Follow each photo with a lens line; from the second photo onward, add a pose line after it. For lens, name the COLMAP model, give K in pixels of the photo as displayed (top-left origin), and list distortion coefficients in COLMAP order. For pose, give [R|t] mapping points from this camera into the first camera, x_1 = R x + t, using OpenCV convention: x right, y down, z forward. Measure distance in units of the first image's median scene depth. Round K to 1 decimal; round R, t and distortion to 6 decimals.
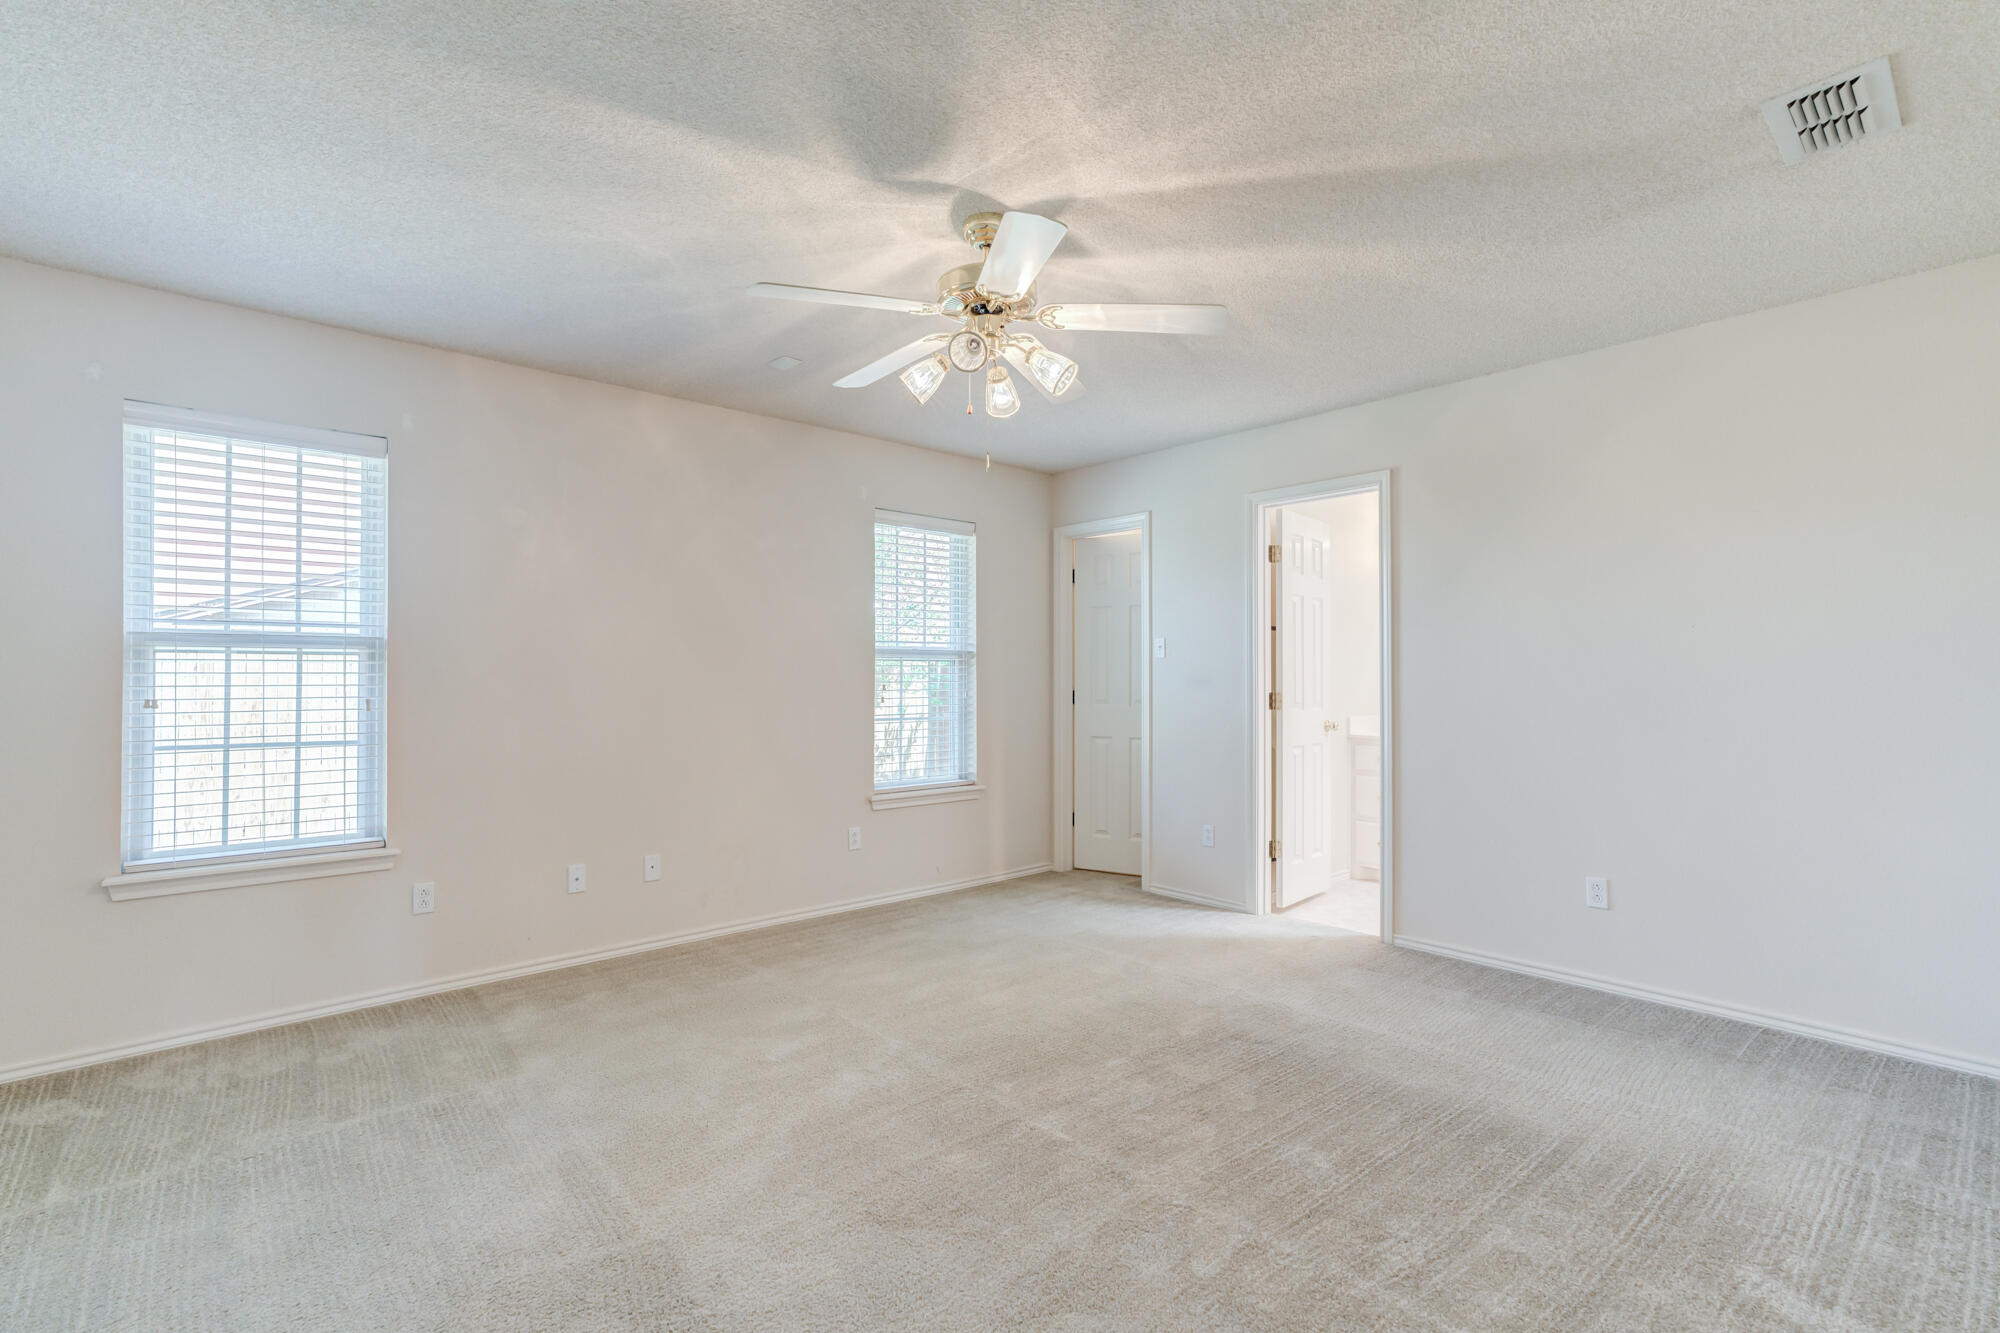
lens RADIAL K [[923.0, 0, 1013.7], [0, 923.0, 665.1], [0, 0, 1]] dist [-0.017801, 0.014613]
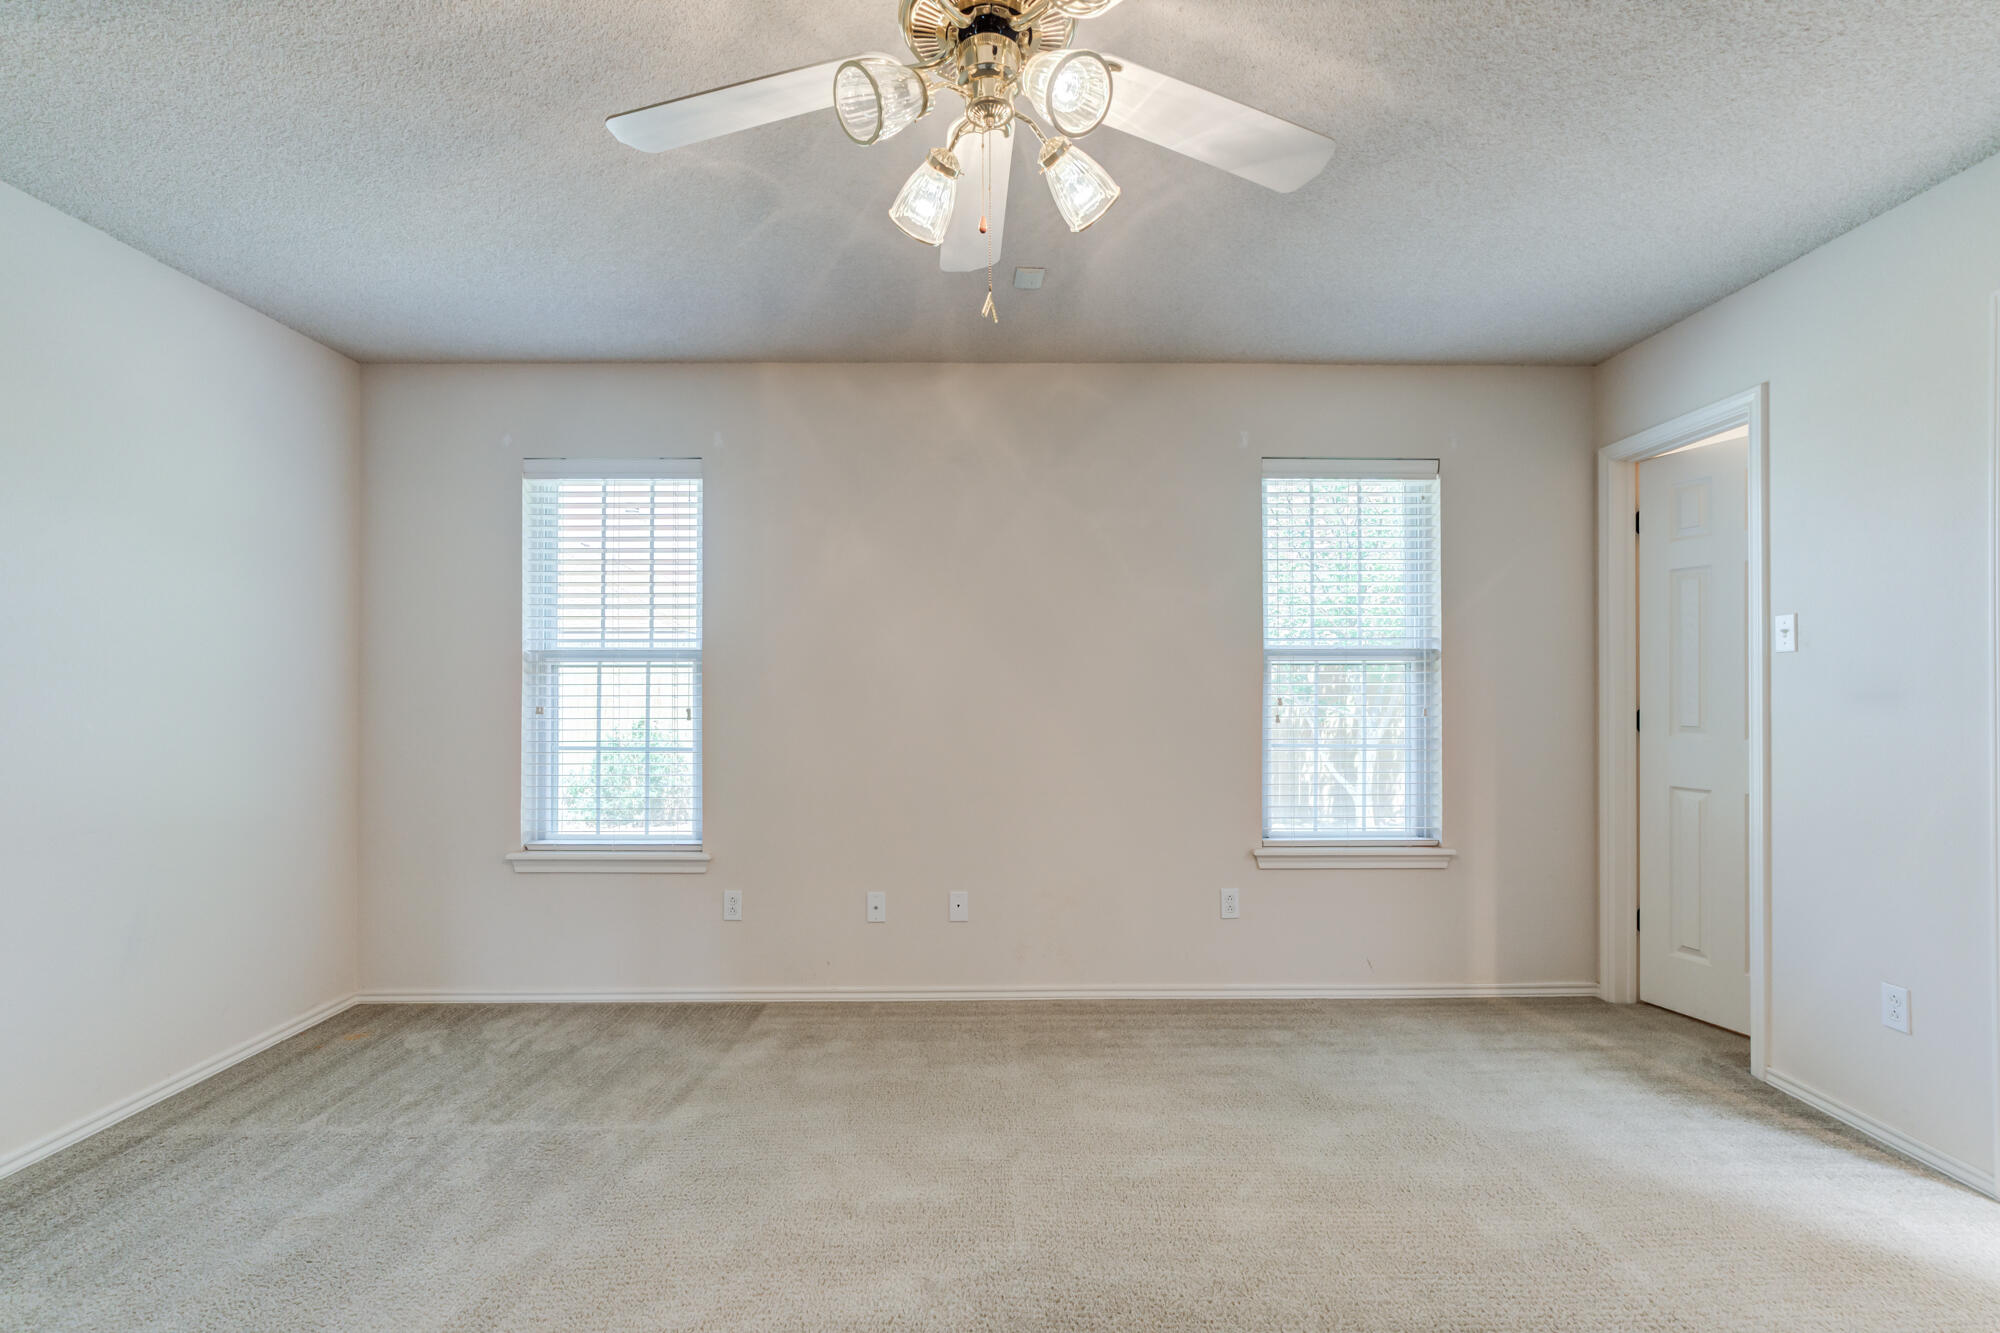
lens RADIAL K [[923.0, 0, 1004.8], [0, 923.0, 678.1], [0, 0, 1]] dist [-0.017801, 0.014613]
pose [[0.743744, -0.007430, -0.668424, 0.227584], [0.009333, 0.999956, -0.000732, 0.004875], [0.668400, -0.005694, 0.743780, 0.381233]]
